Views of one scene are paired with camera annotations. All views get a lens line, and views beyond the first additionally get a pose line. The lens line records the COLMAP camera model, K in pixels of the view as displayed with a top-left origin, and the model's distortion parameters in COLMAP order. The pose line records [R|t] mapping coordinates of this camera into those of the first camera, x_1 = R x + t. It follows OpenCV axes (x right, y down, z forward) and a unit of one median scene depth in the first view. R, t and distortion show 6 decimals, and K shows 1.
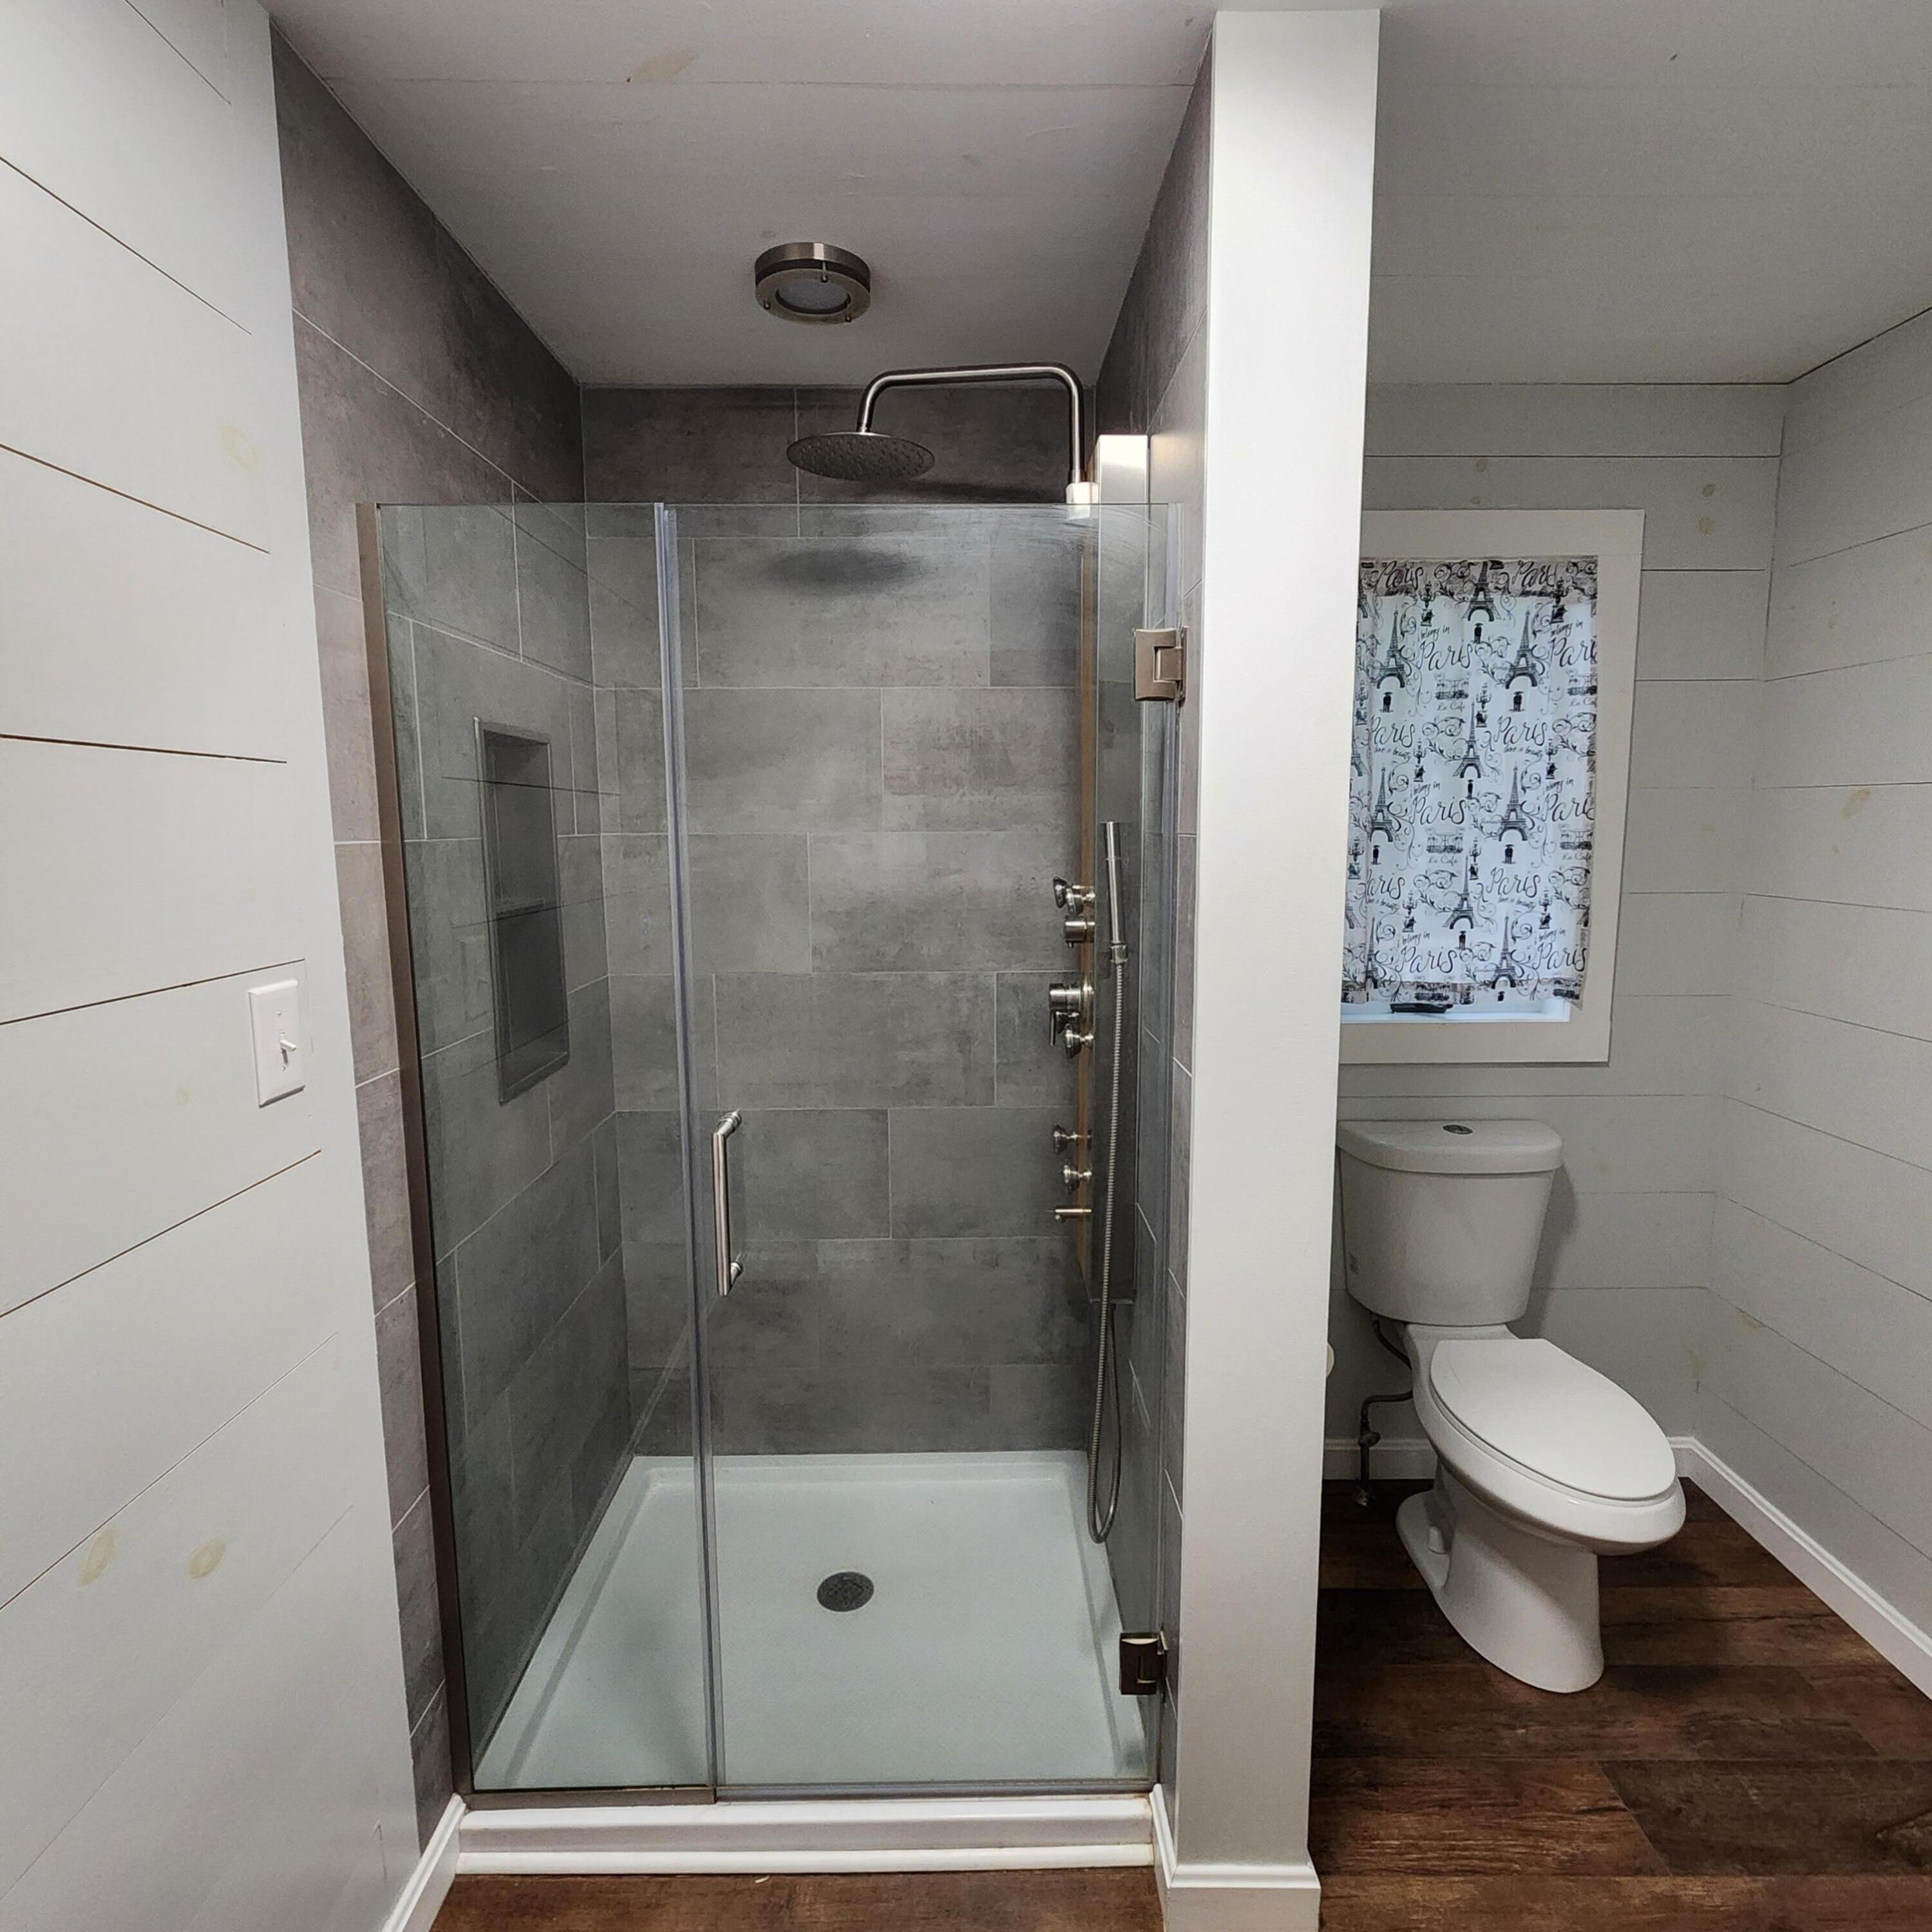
lens RADIAL K [[1055.7, 0, 962.9], [0, 1055.7, 961.4], [0, 0, 1]] dist [-0.001365, 0.000334]
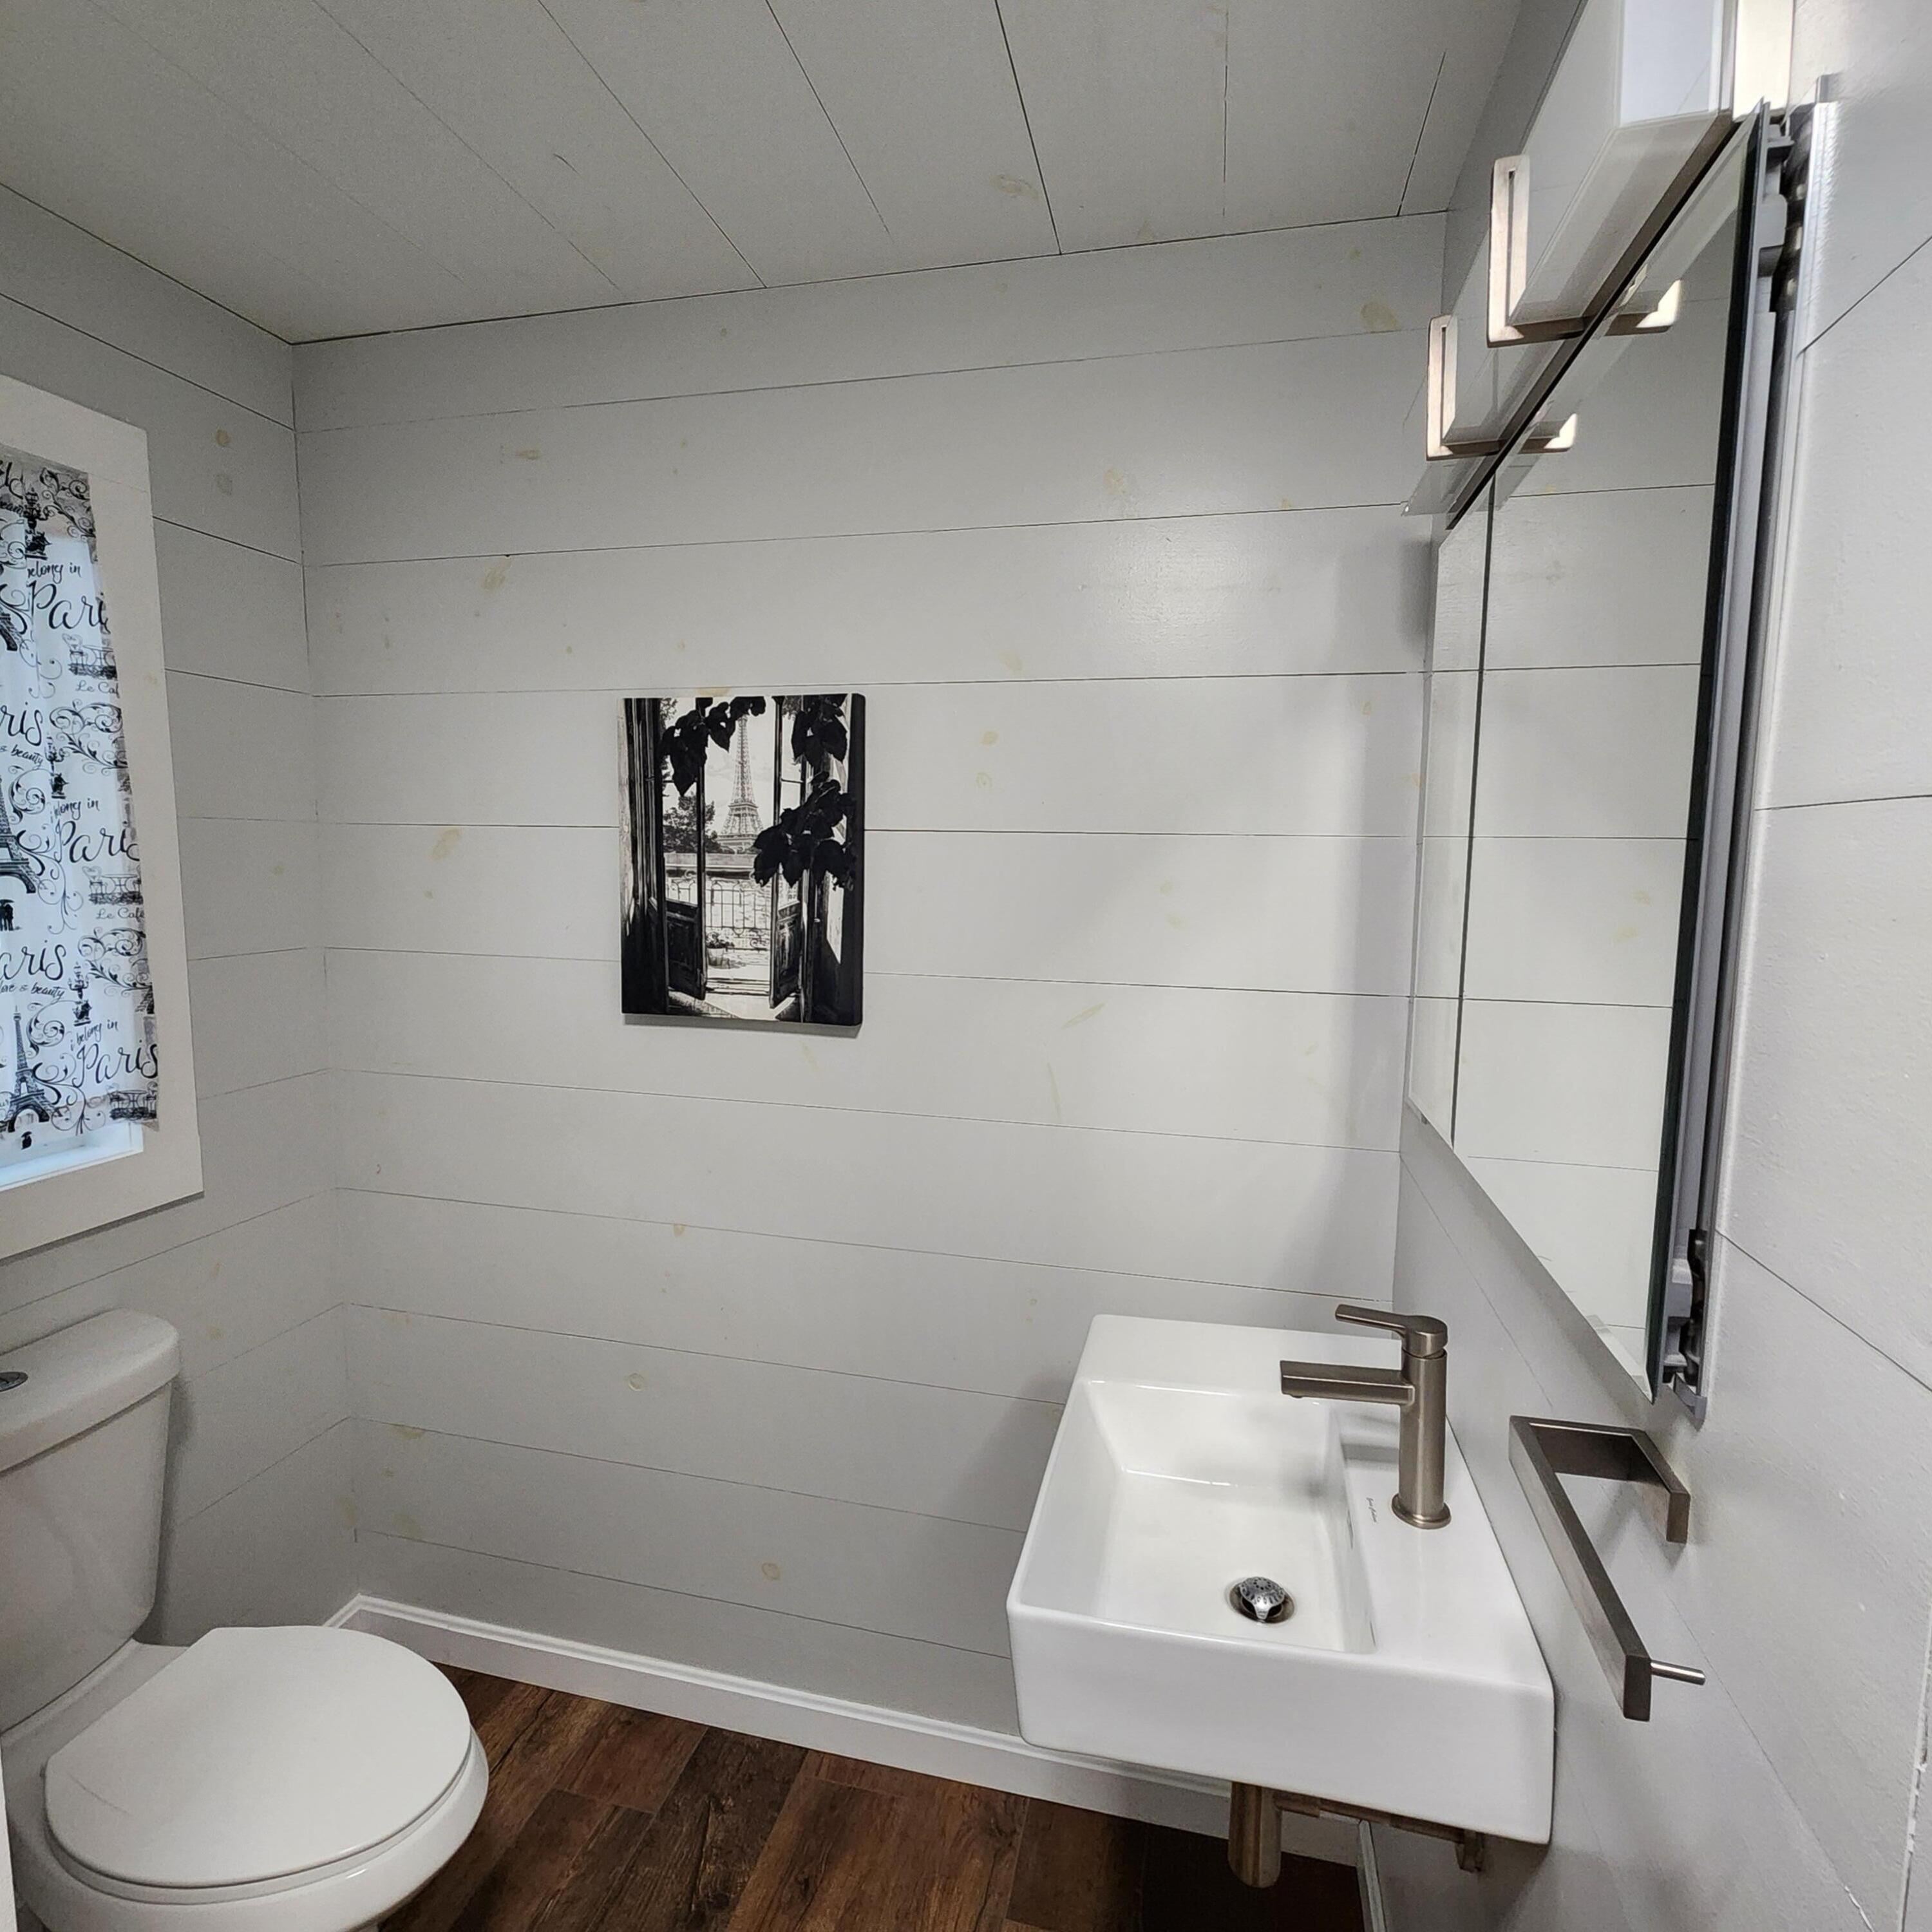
lens RADIAL K [[1055.7, 0, 963.9], [0, 1055.7, 963.5], [0, 0, 1]] dist [-0.001365, 0.000334]
pose [[0.237510, -0.093140, 0.966910, 0.047517], [0.115195, 0.991069, 0.067171, -0.050711], [-0.964531, 0.095429, 0.246118, 0.308226]]
